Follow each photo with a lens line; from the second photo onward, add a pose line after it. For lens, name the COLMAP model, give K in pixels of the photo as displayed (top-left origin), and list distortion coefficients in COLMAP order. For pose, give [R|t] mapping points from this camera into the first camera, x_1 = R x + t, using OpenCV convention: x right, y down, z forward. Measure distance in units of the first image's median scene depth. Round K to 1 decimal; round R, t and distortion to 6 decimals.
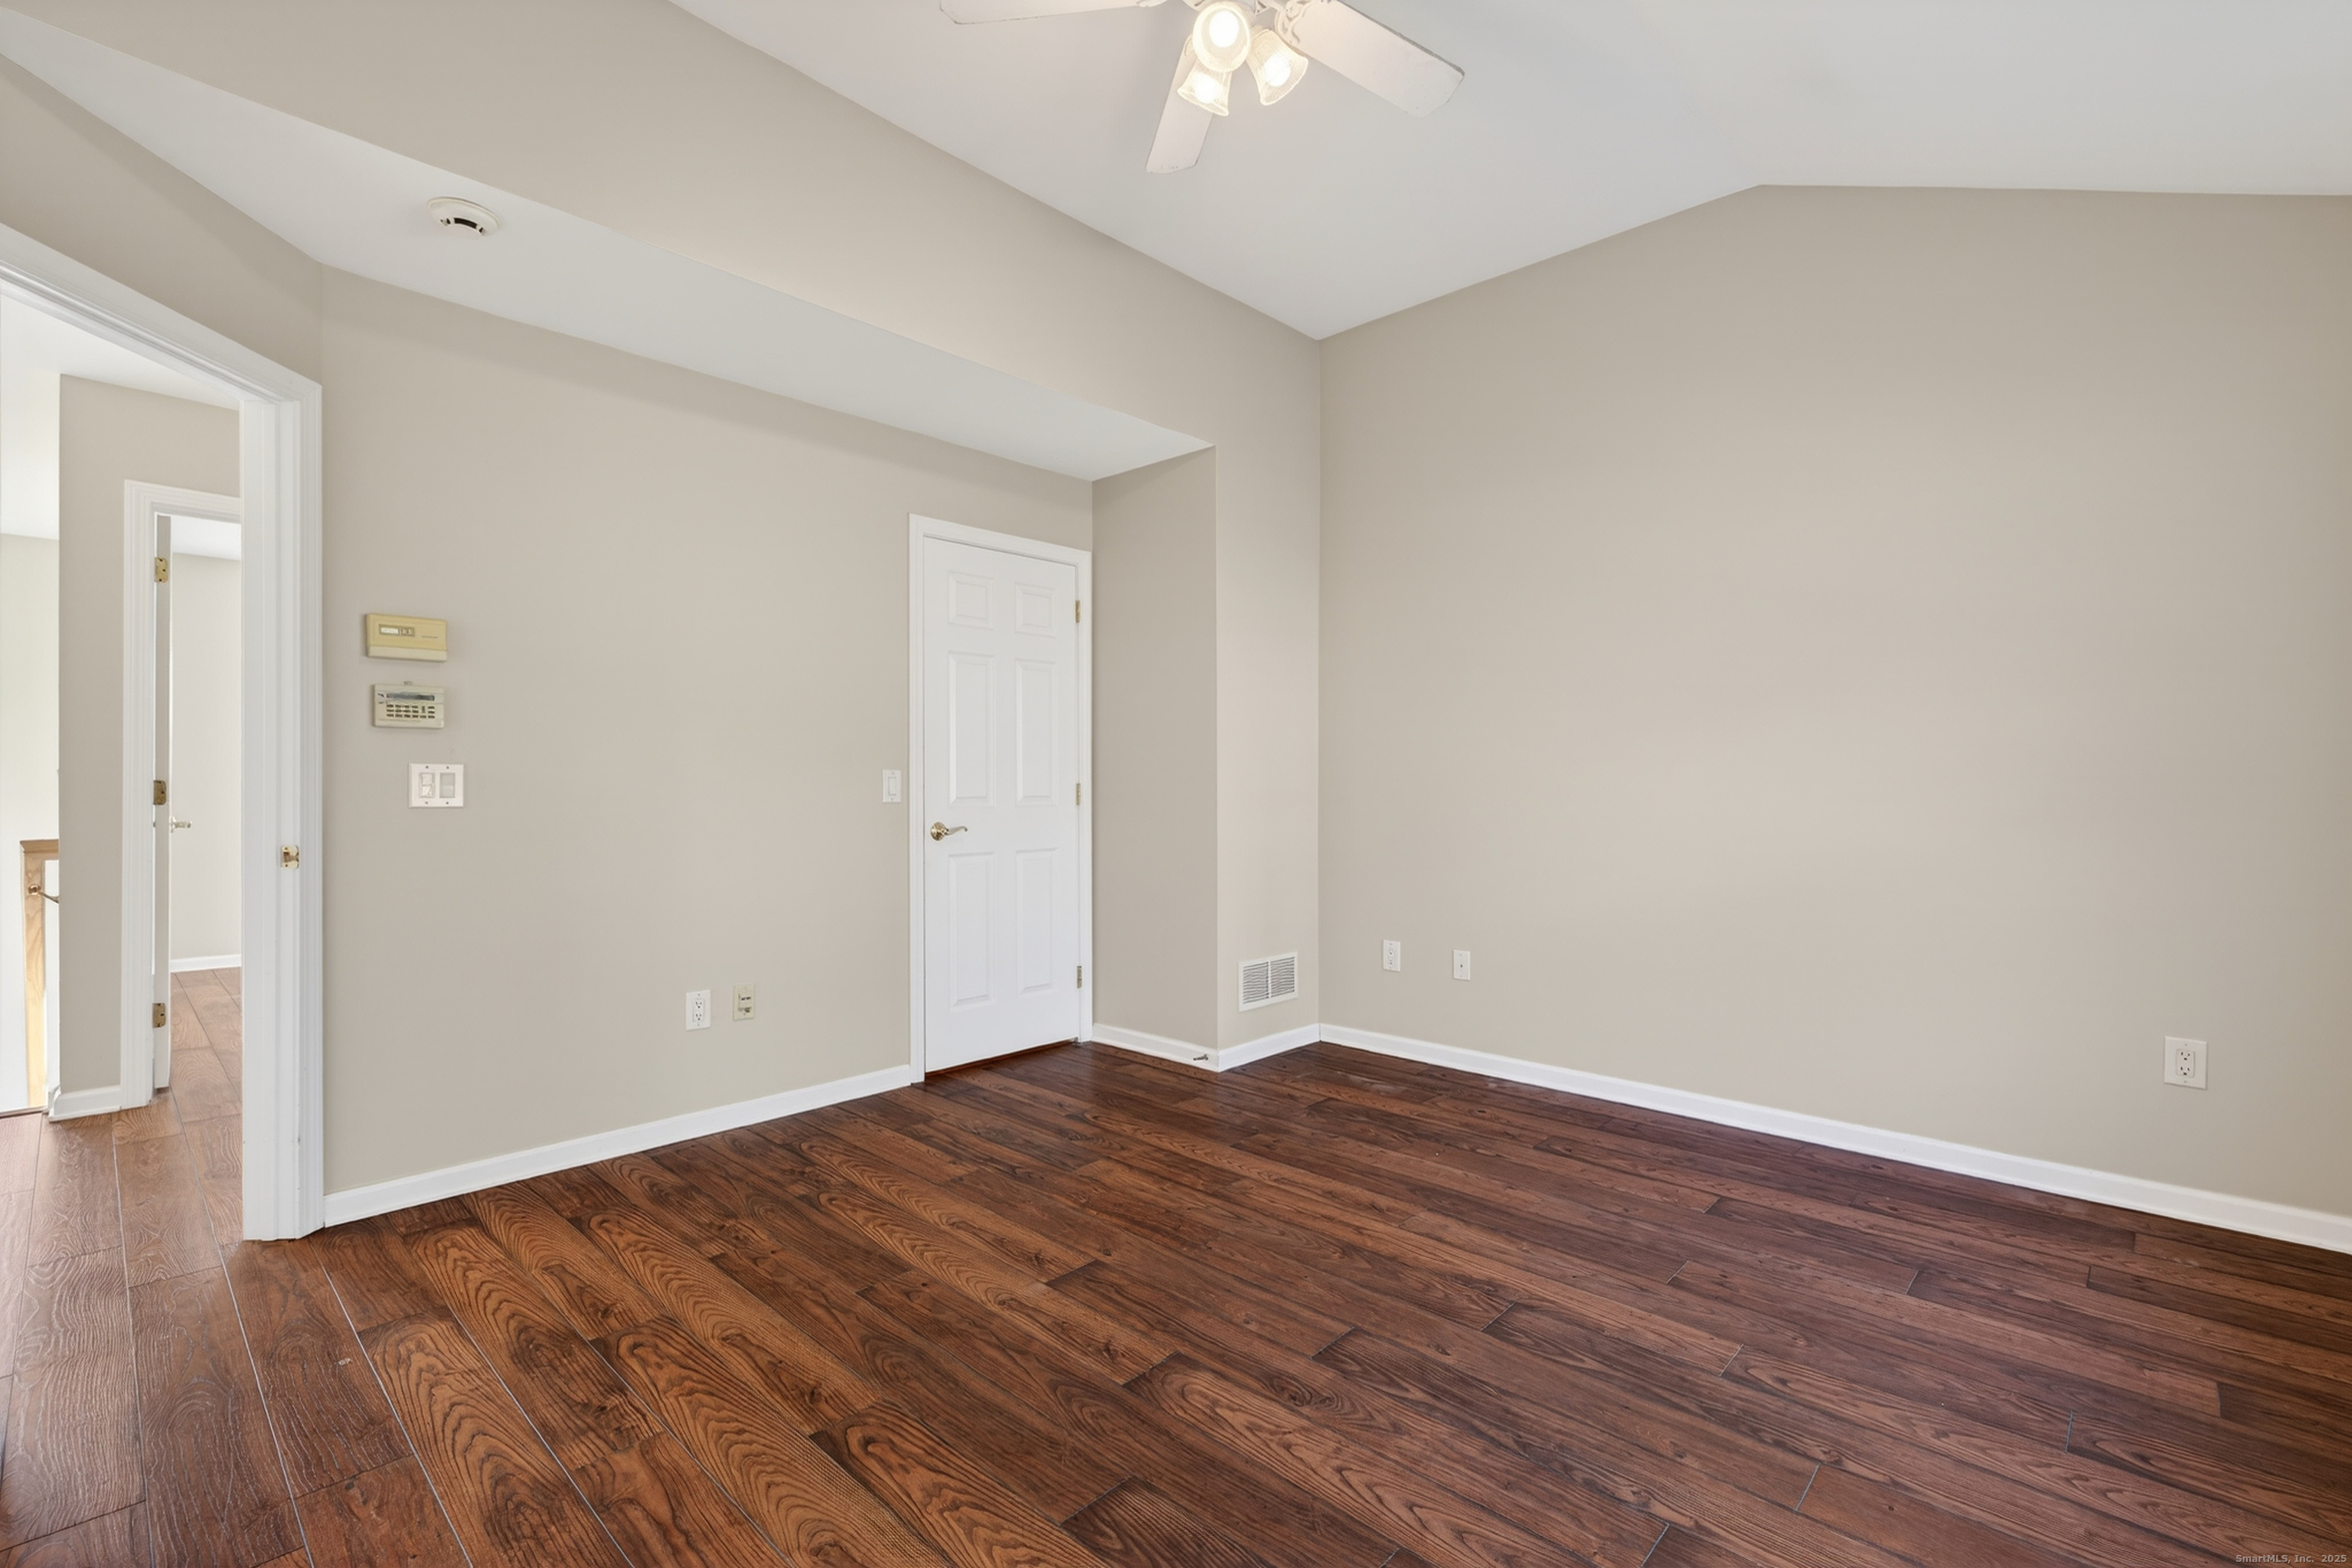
lens RADIAL K [[1037.1, 0, 1180.7], [0, 1037.1, 785.3], [0, 0, 1]] dist [0.003483, -0.002501]
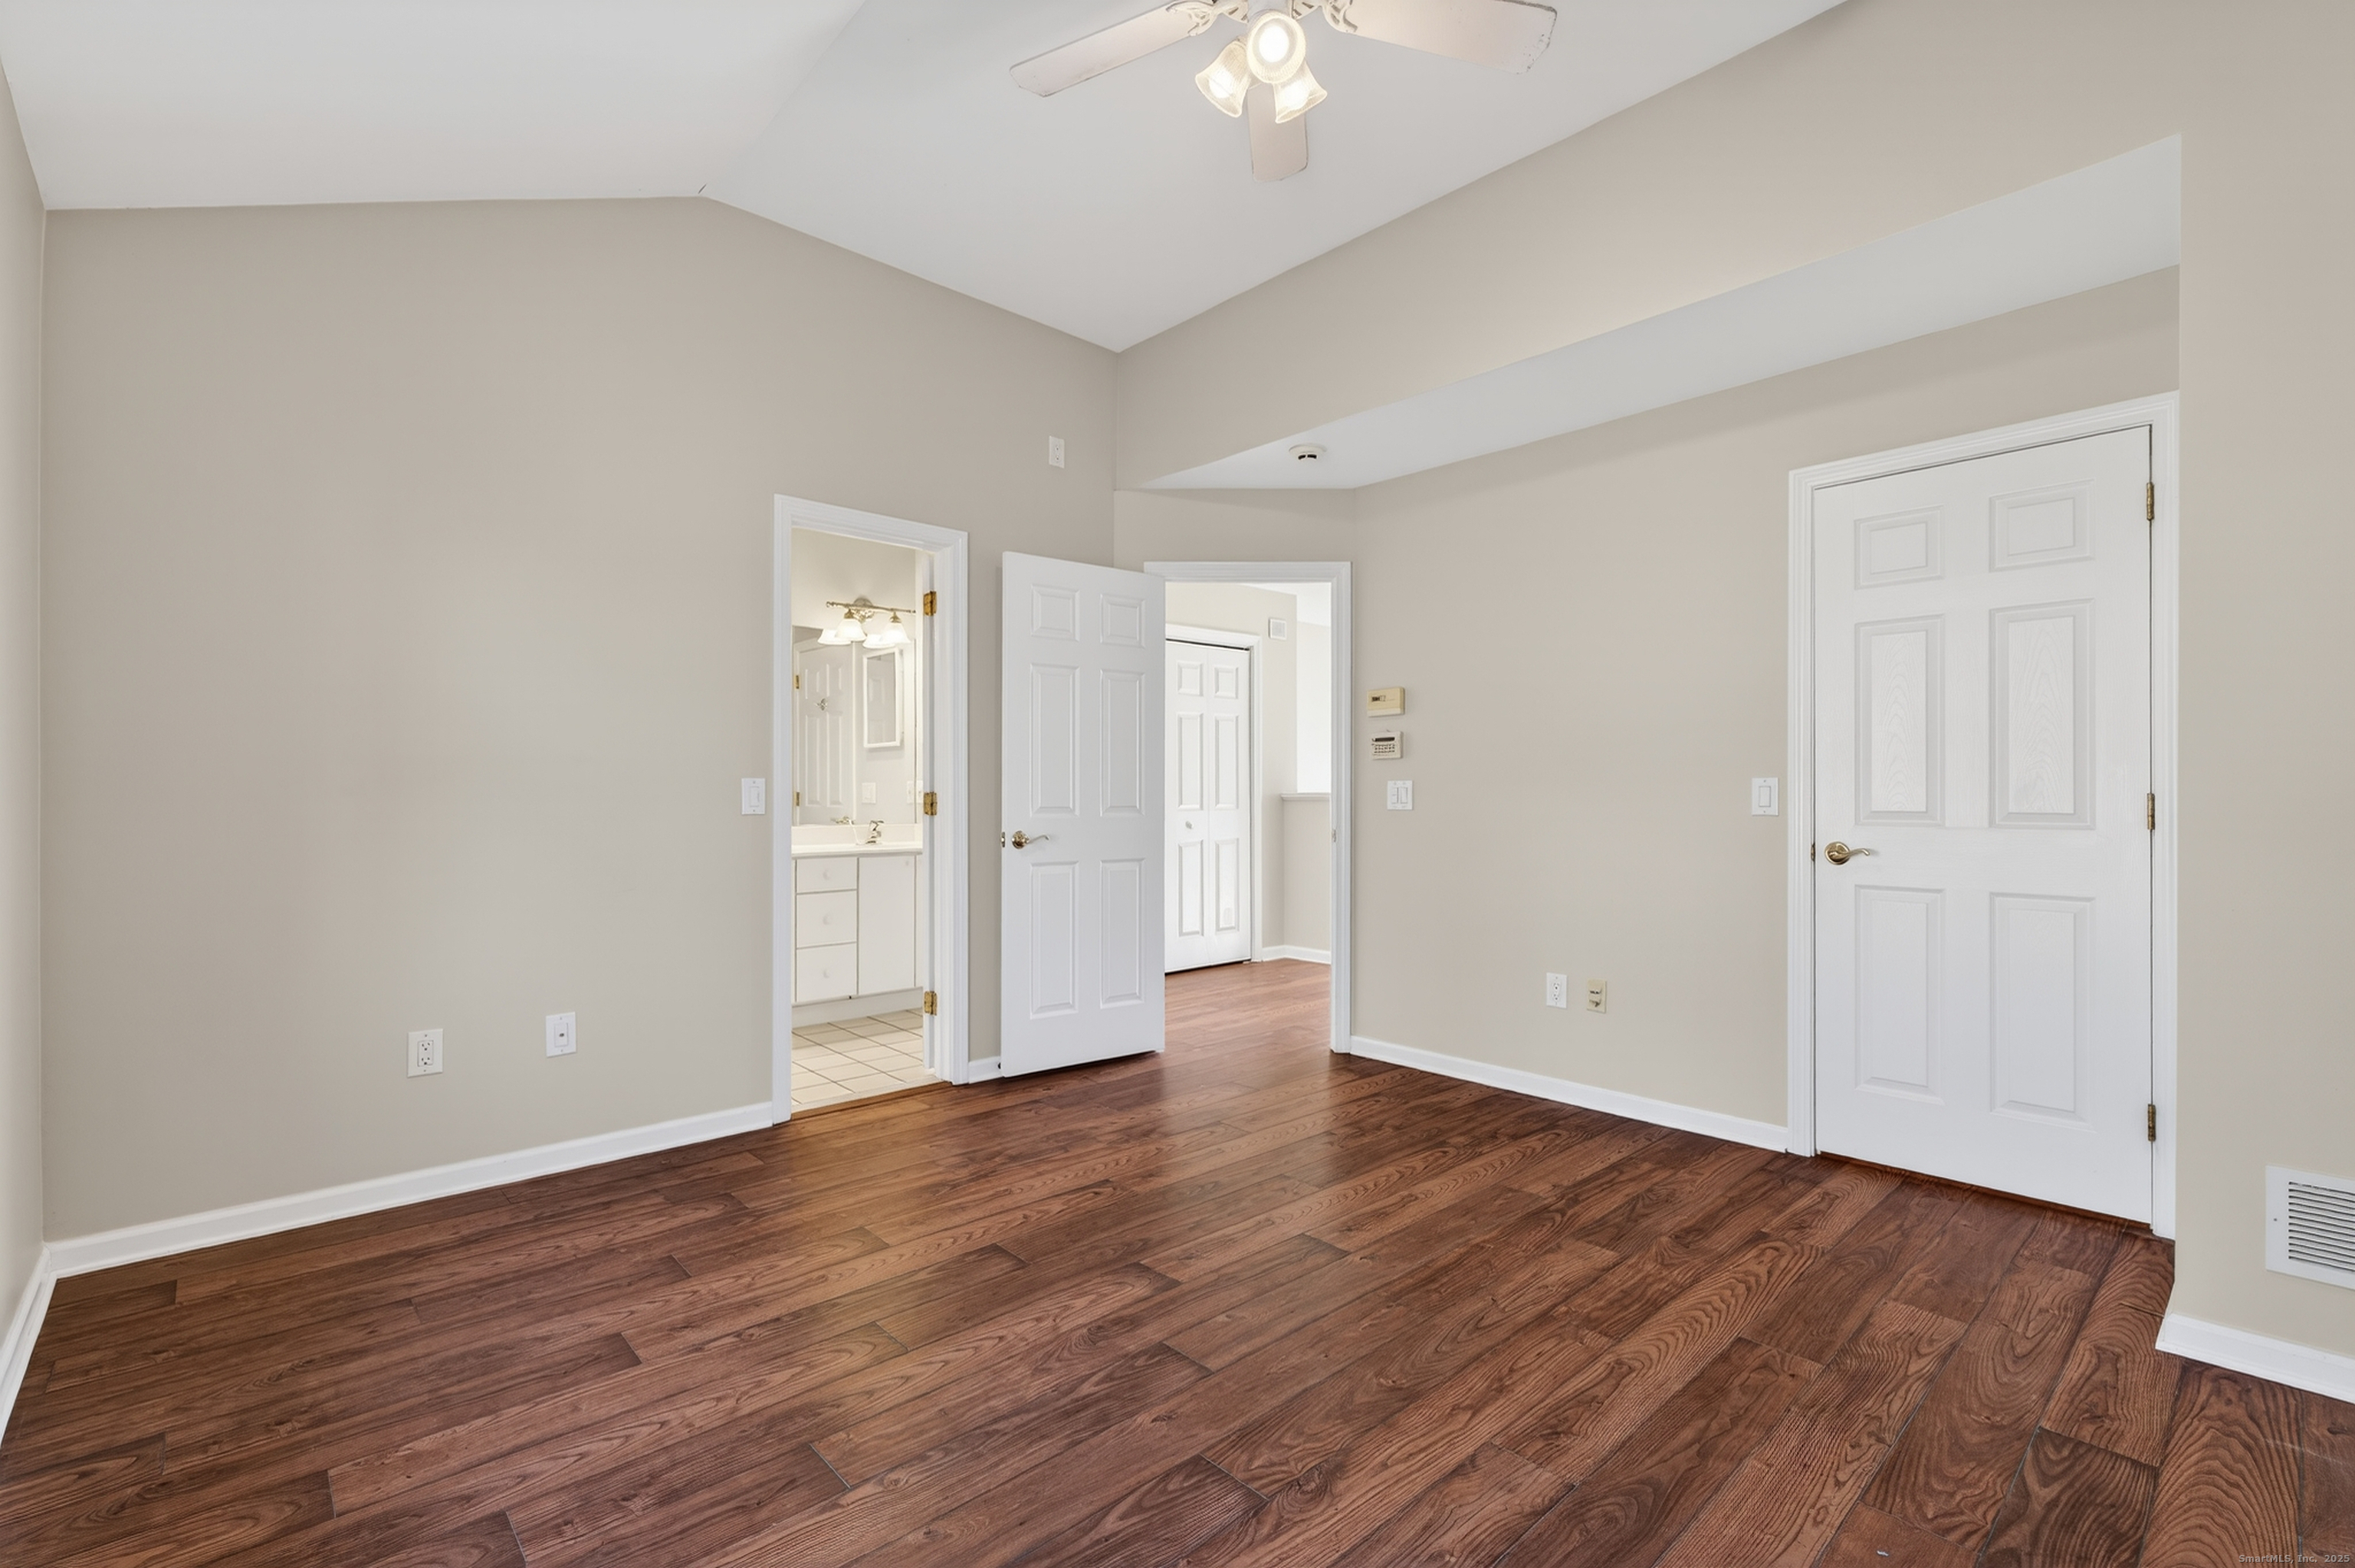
lens RADIAL K [[1038.3, 0, 1183.3], [0, 1038.3, 798.0], [0, 0, 1]] dist [0.003483, -0.002501]
pose [[-0.069420, 0.002263, -0.997585, 0.885439], [0.000086, 0.999997, 0.002262, 0.000302], [0.997588, 0.000071, -0.069420, 0.829853]]
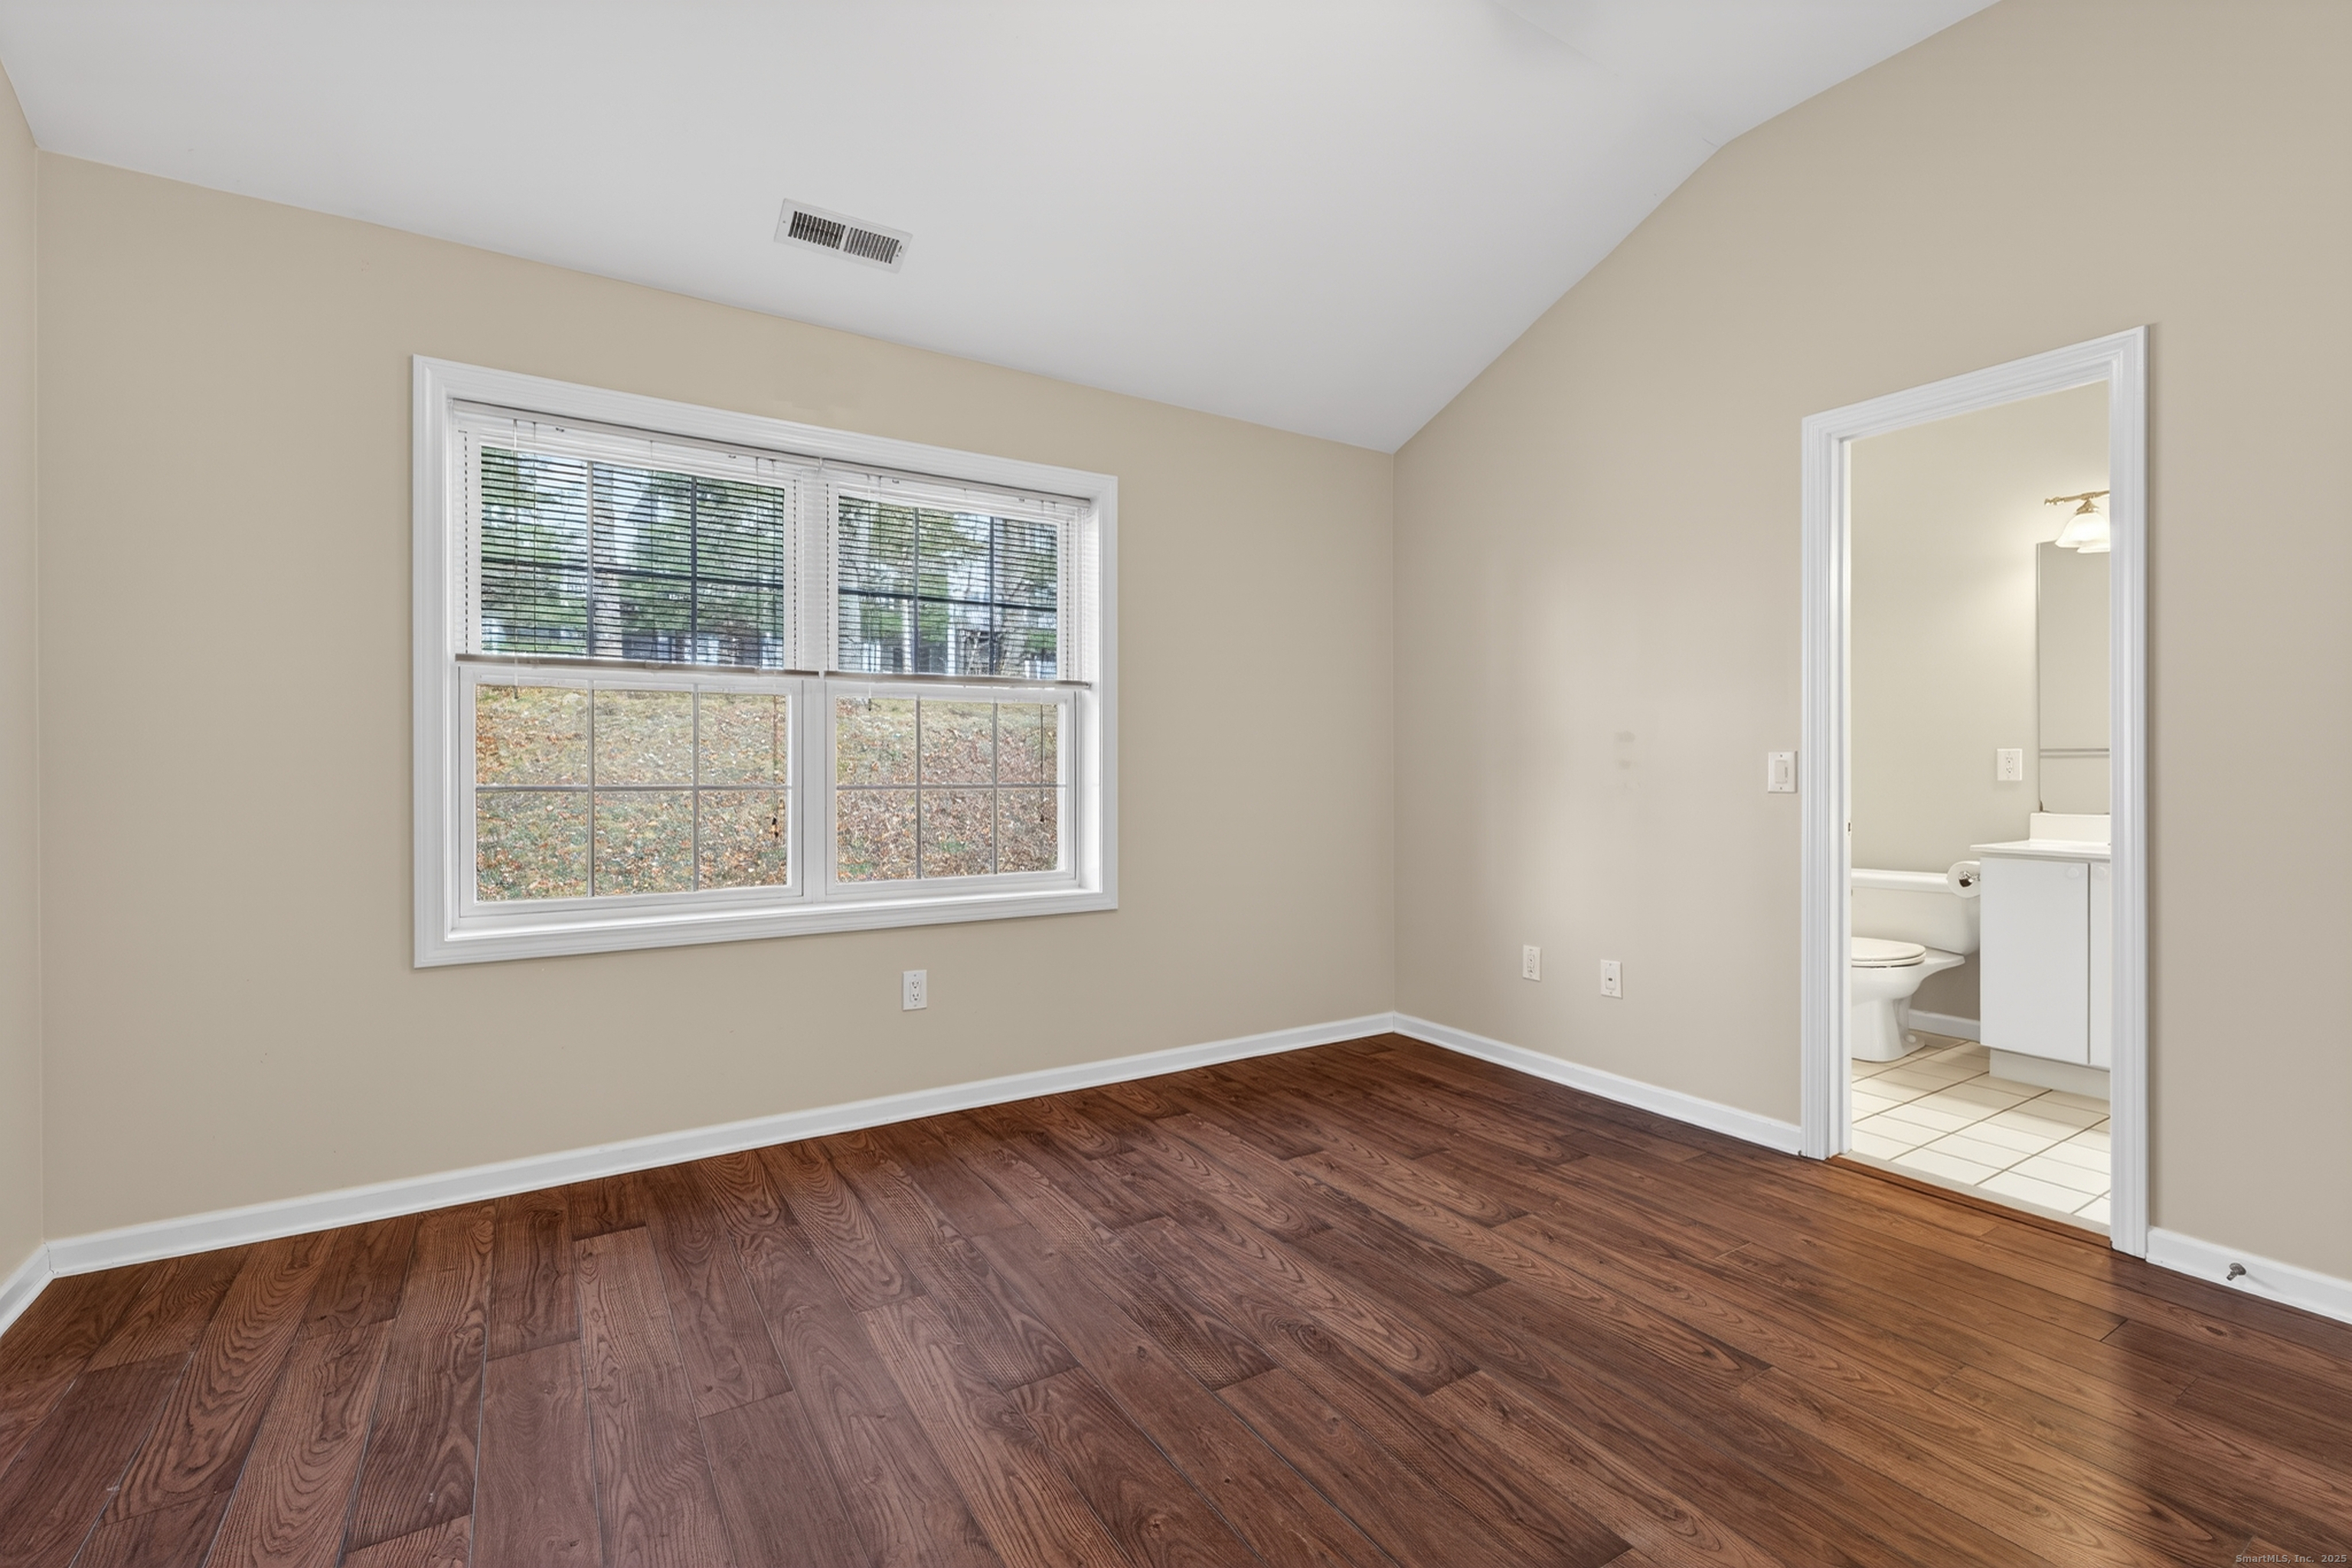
lens RADIAL K [[1037.1, 0, 1175.6], [0, 1037.1, 772.5], [0, 0, 1]] dist [0.003483, -0.002501]
pose [[-0.967747, -0.003087, 0.251906, -0.016245], [-0.002245, 0.999991, 0.003628, -0.000183], [-0.251915, 0.002945, -0.967745, 1.478985]]
